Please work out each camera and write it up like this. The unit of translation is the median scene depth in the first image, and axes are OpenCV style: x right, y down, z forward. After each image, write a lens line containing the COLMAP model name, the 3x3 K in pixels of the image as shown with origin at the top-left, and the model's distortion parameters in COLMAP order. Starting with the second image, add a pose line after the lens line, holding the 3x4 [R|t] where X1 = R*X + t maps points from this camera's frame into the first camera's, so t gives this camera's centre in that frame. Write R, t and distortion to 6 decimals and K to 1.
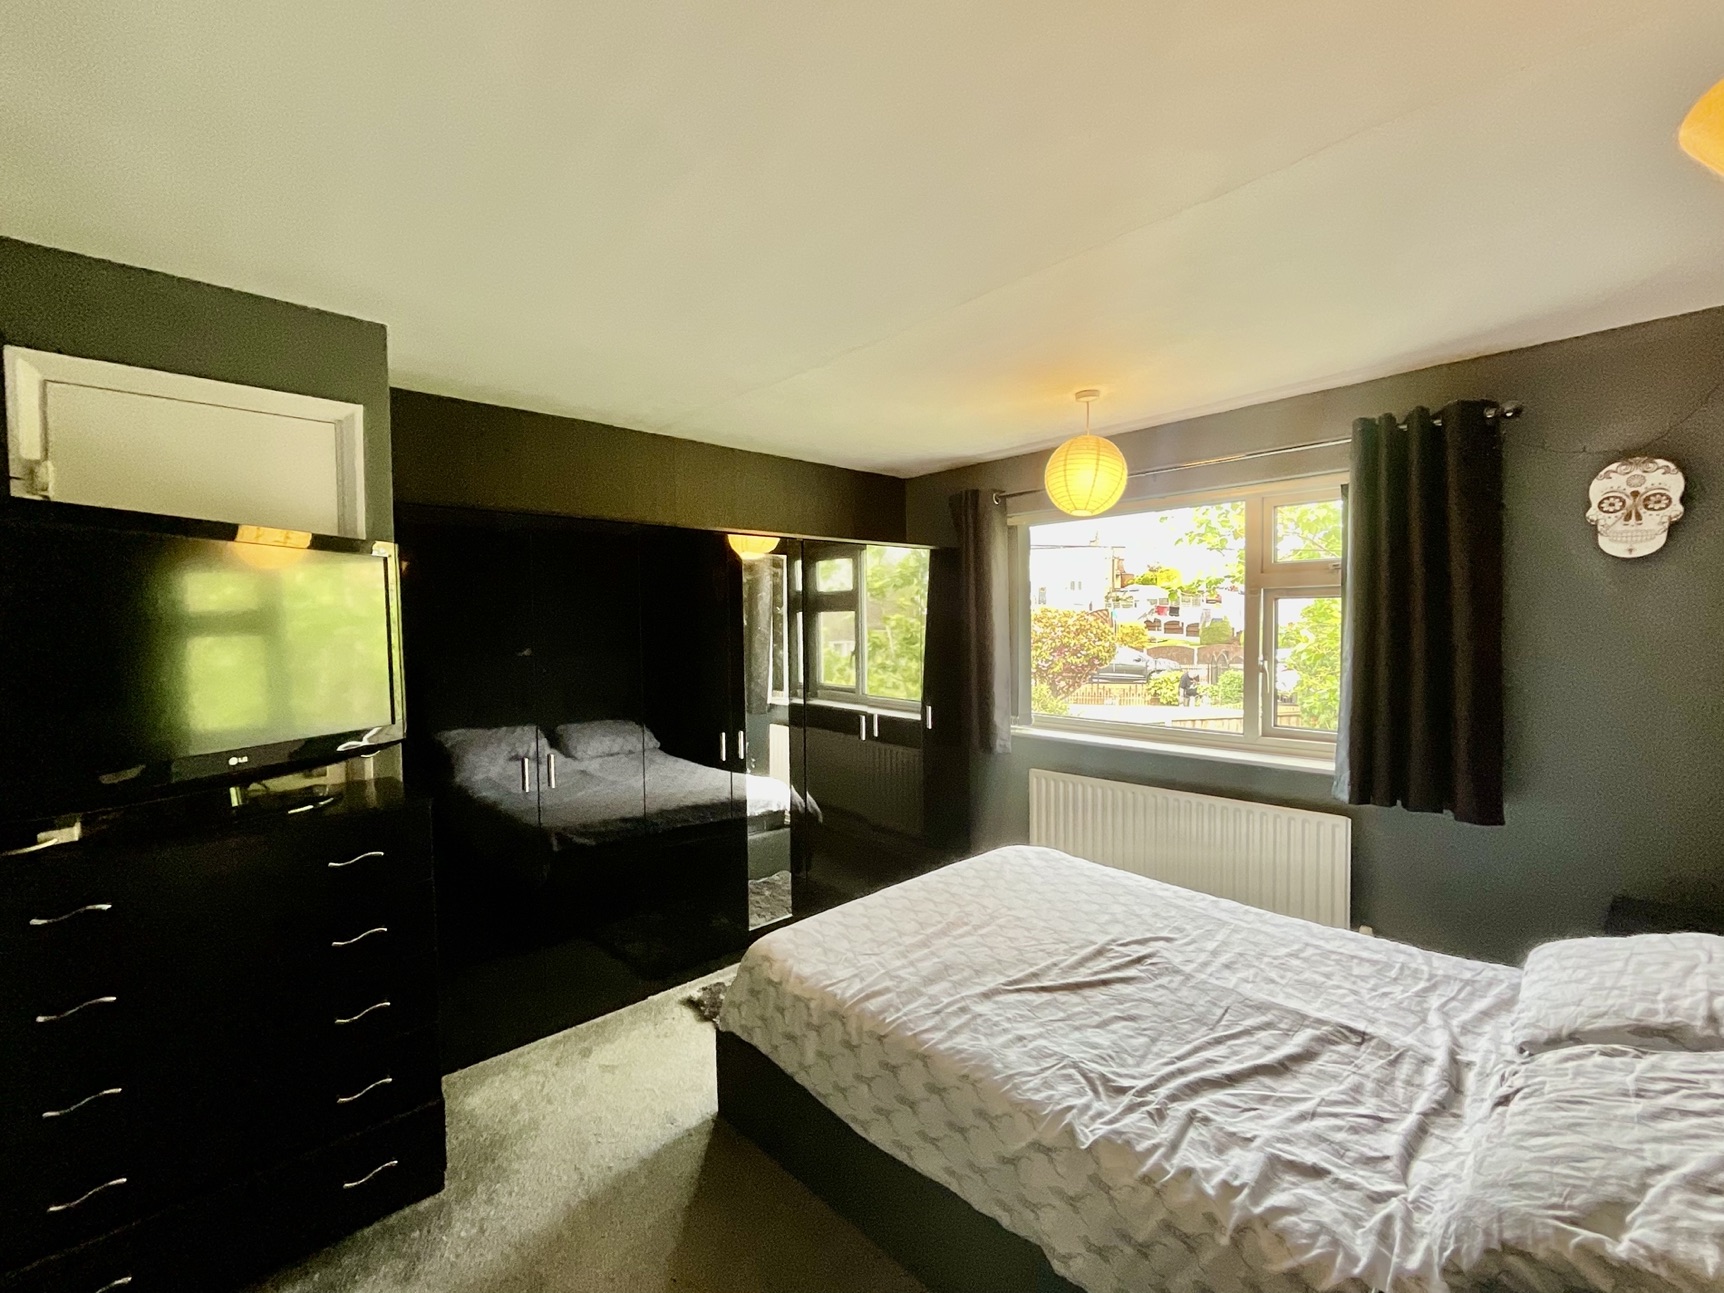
lens RADIAL K [[741.7, 0, 862.0], [0, 741.7, 651.2], [0, 0, 1]] dist [-0.007597, 0.000600]
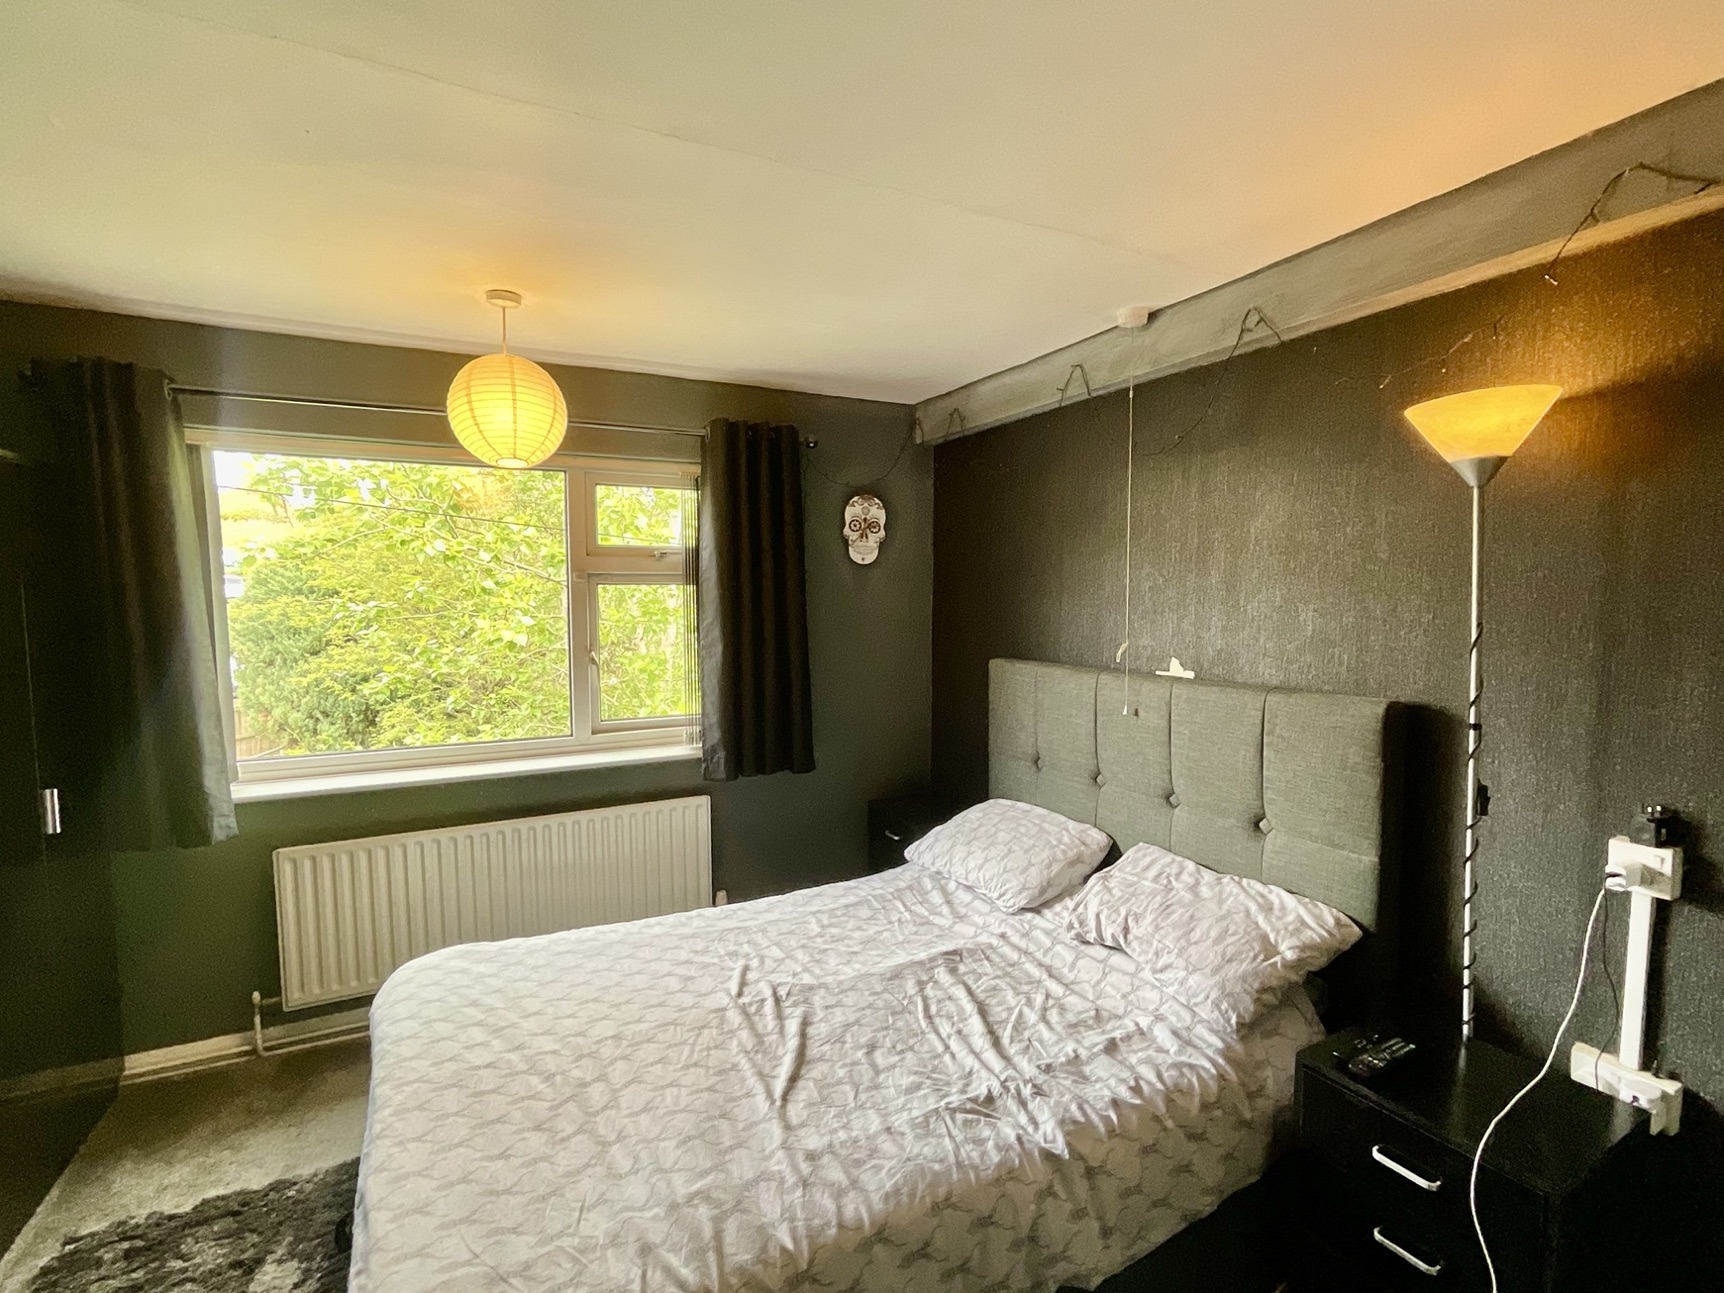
lens RADIAL K [[809.0, 0, 865.7], [0, 809.0, 646.4], [0, 0, 1]] dist [-0.003394, -0.000273]
pose [[0.264126, -0.055390, 0.962896, -0.490558], [0.033689, 0.998270, 0.048184, -0.045594], [-0.963900, 0.019712, 0.265535, 0.607278]]
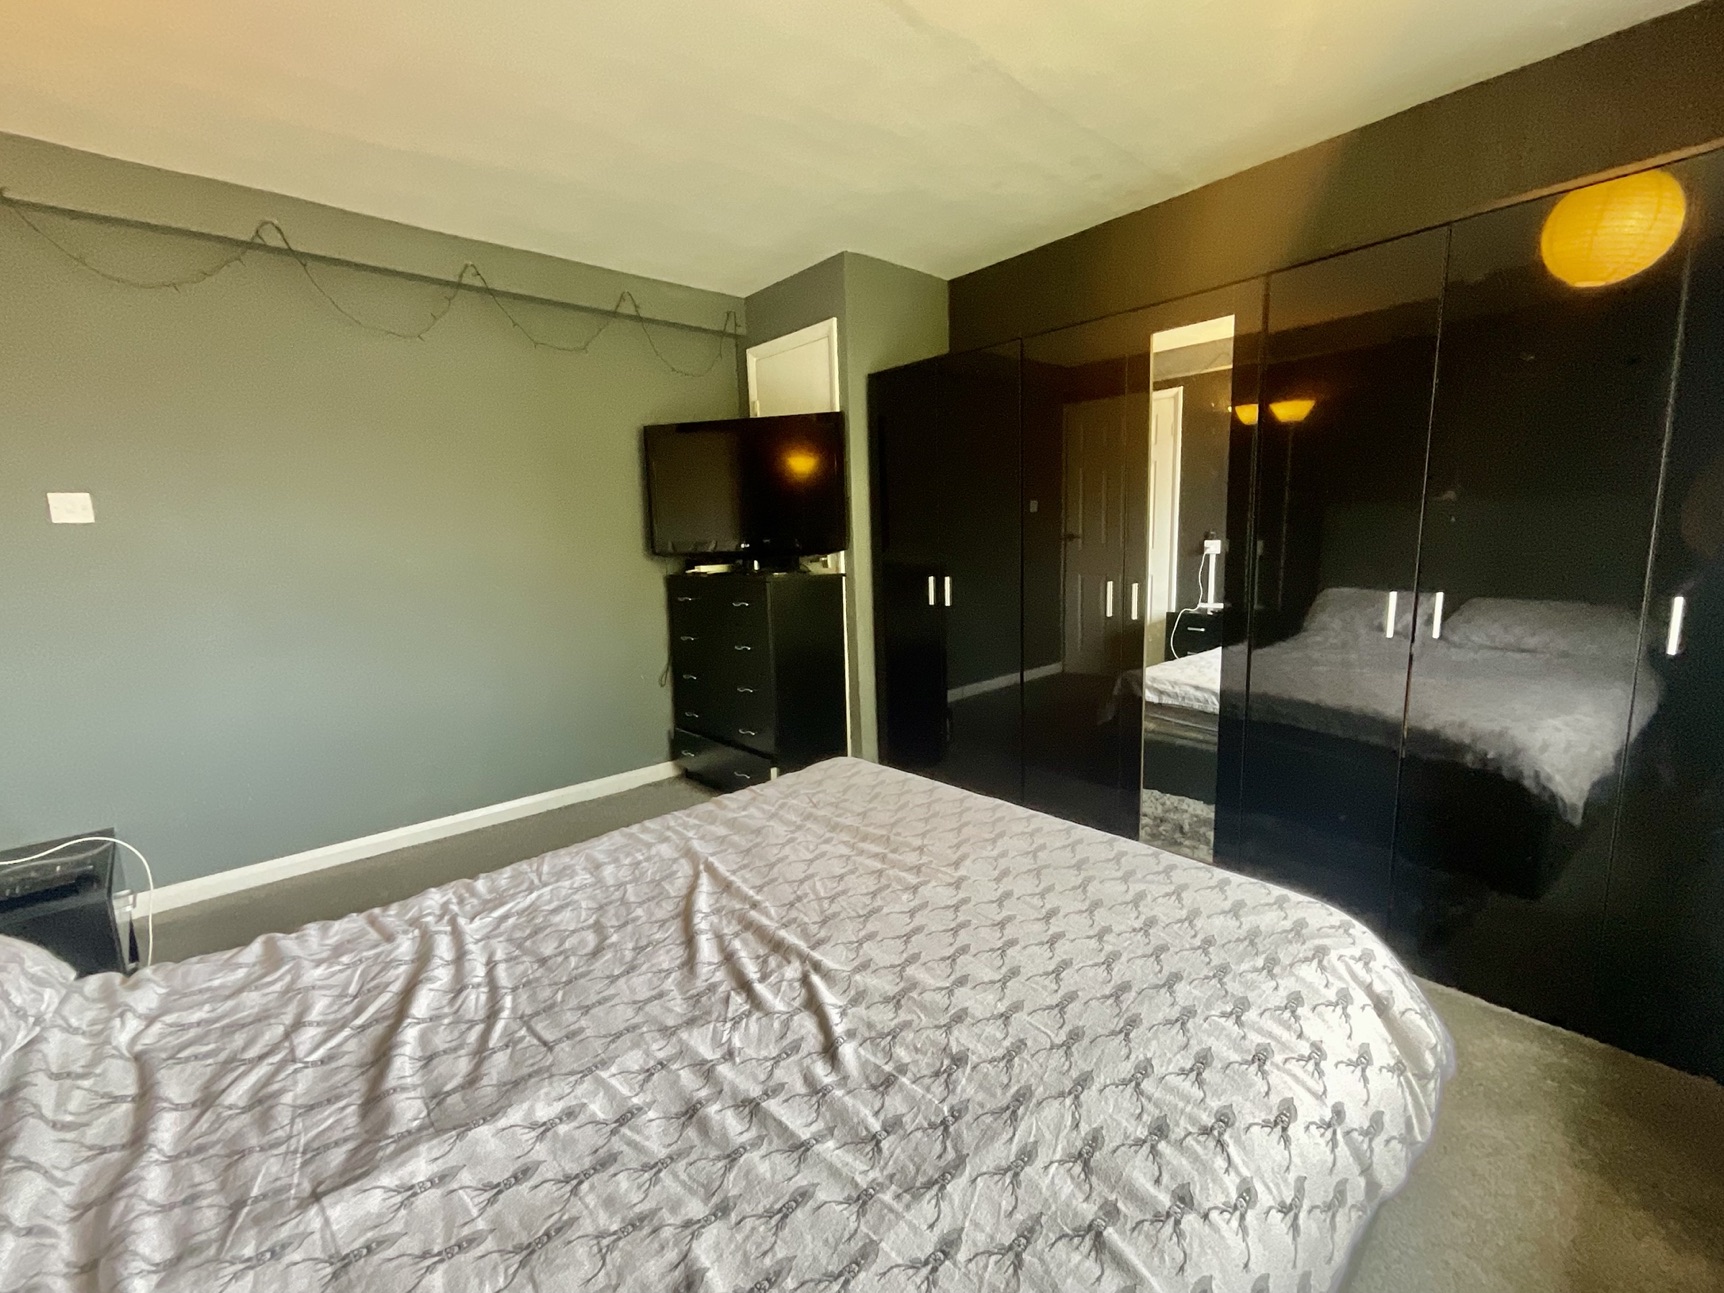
lens RADIAL K [[725.0, 0, 862.0], [0, 725.0, 646.5], [0, 0, 1]] dist [-0.008438, -0.000531]
pose [[-0.017286, 0.166839, -0.985833, 0.832413], [-0.008456, 0.985920, 0.167002, 0.073635], [0.999815, 0.011223, -0.015632, 1.053694]]
